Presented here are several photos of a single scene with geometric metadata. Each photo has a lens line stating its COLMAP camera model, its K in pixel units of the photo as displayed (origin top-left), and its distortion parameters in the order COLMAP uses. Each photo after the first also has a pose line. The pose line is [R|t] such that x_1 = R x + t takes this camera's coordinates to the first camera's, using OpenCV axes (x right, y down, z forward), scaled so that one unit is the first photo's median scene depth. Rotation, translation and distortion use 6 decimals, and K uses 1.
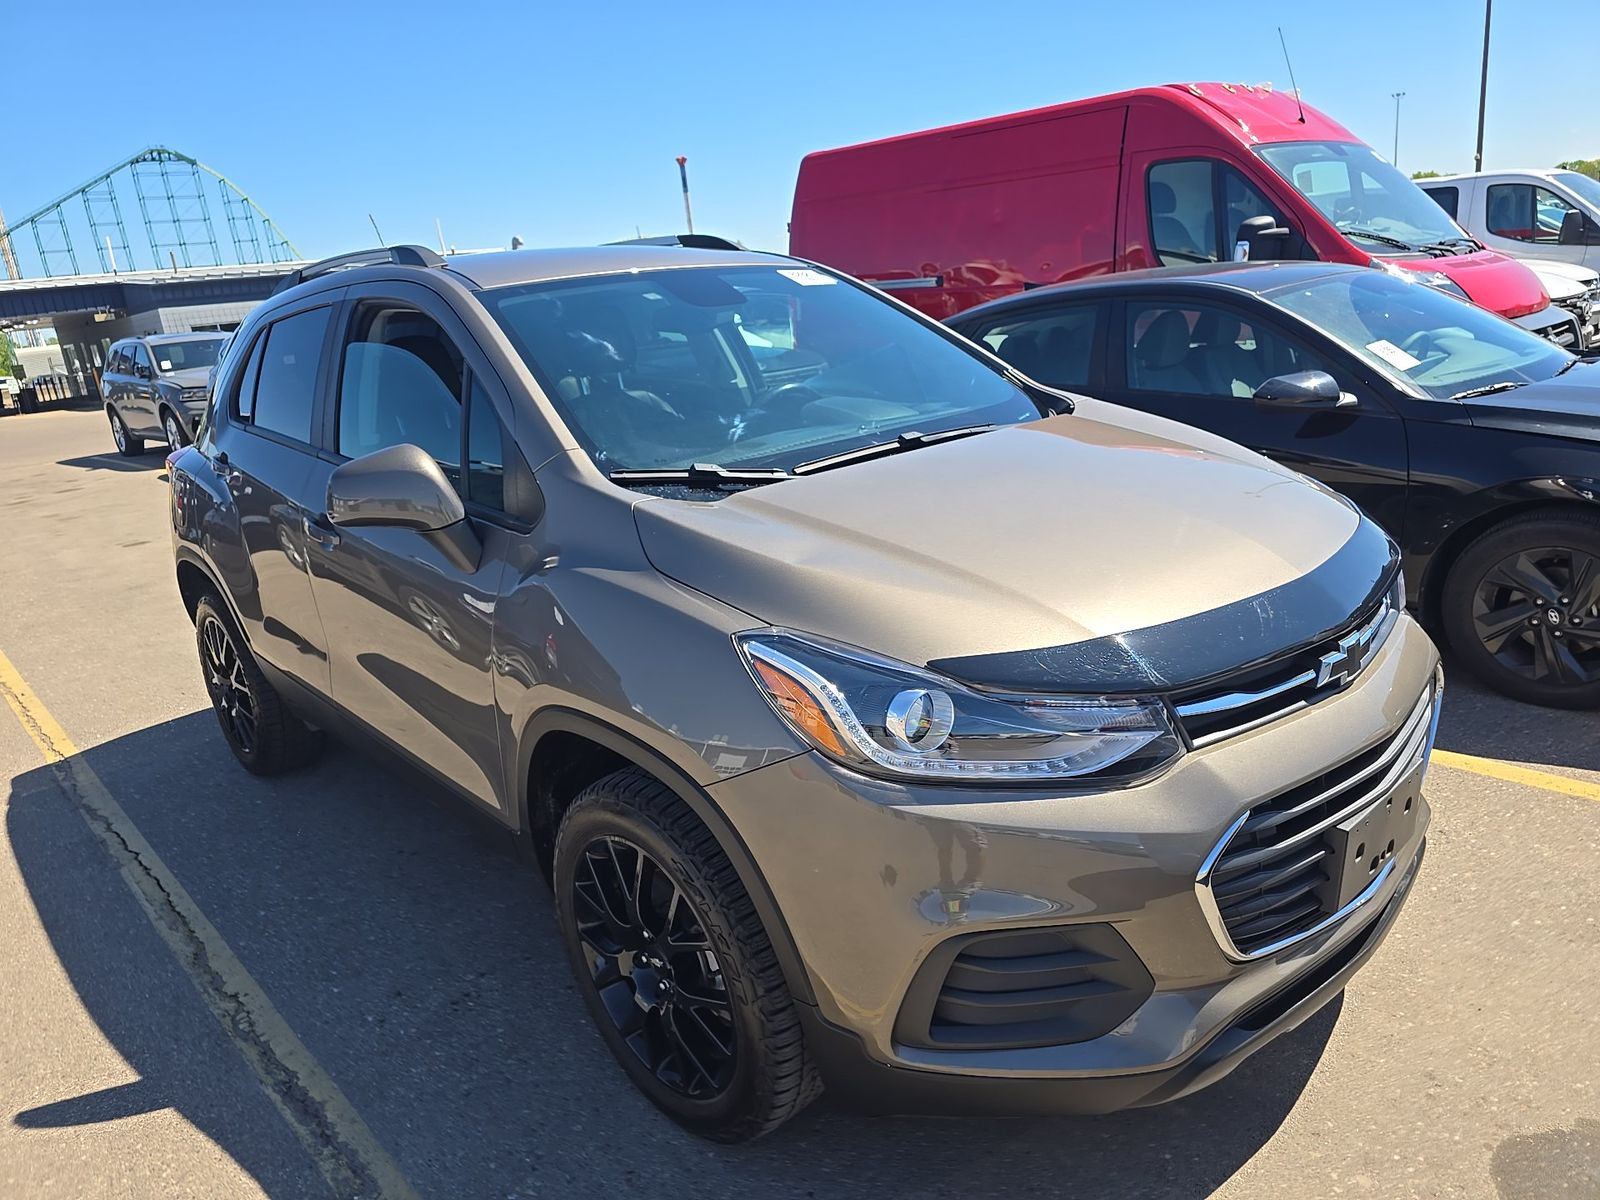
lens RADIAL K [[1076.3, 0, 800.0], [0, 1076.3, 600.0], [0, 0, 1]] dist [0.040249, -0.023204]
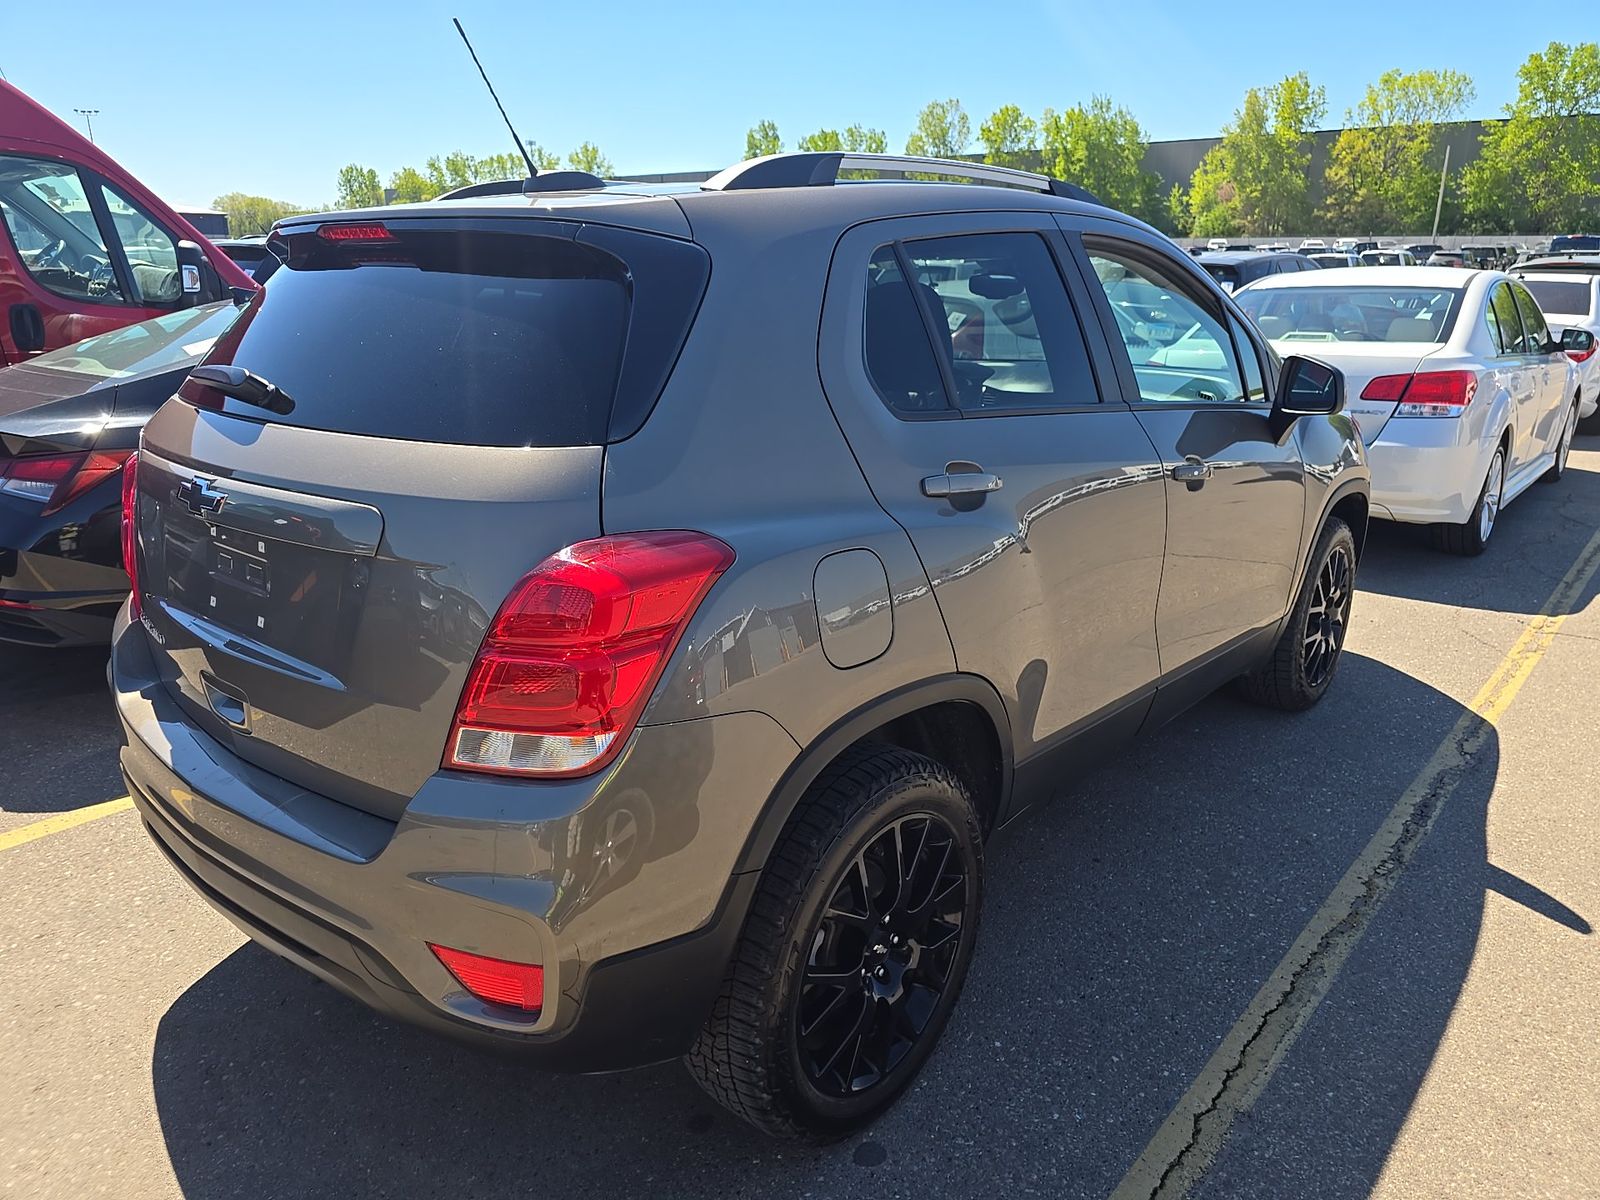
lens RADIAL K [[1009.5, 0, 800.0], [0, 1009.5, 600.0], [0, 0, 1]] dist [0.038401, -0.023711]
pose [[-0.094038, -0.216949, 0.971643, -1.491648], [0.261057, 0.936444, 0.234355, -0.304607], [-0.960732, 0.275692, -0.031425, 1.604777]]
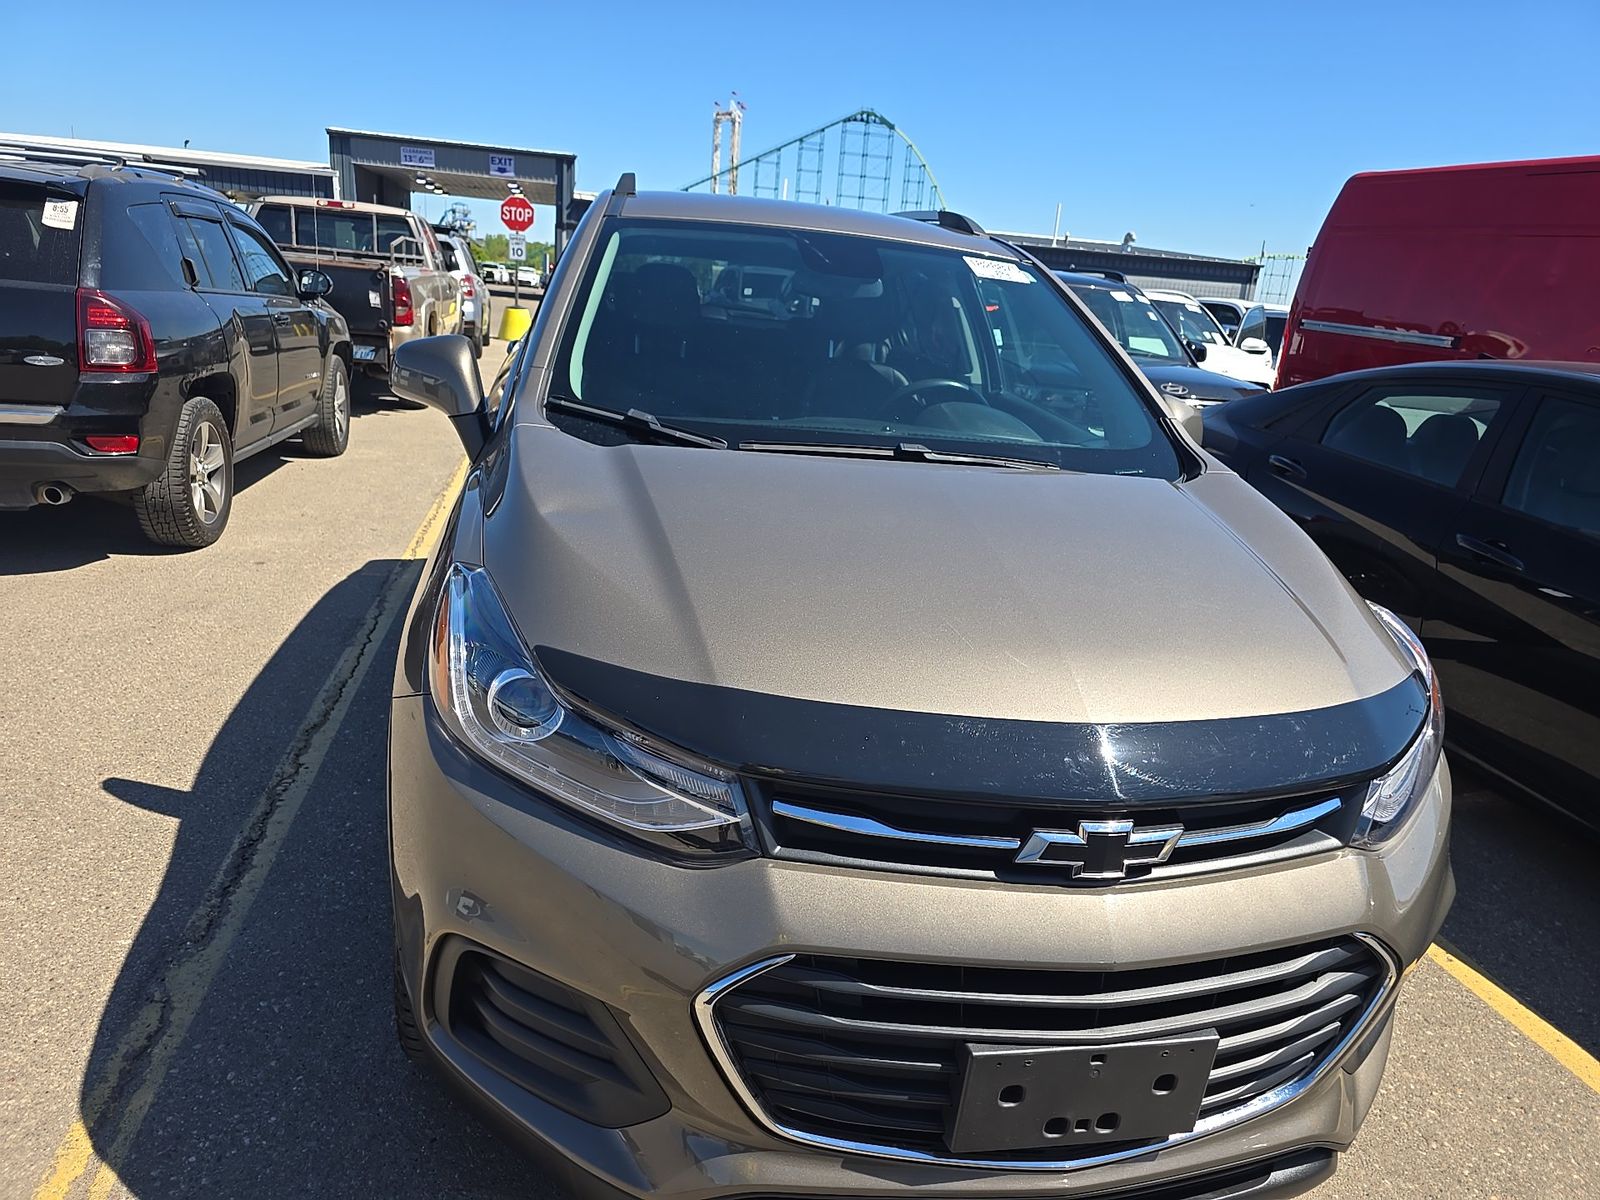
lens RADIAL K [[1076.3, 0, 800.0], [0, 1076.3, 600.0], [0, 0, 1]] dist [0.040249, -0.023204]
pose [[0.844429, 0.308783, -0.437714, 0.436081], [-0.306343, 0.948699, 0.078264, -0.073360], [0.439425, 0.068002, 0.895701, 0.177343]]
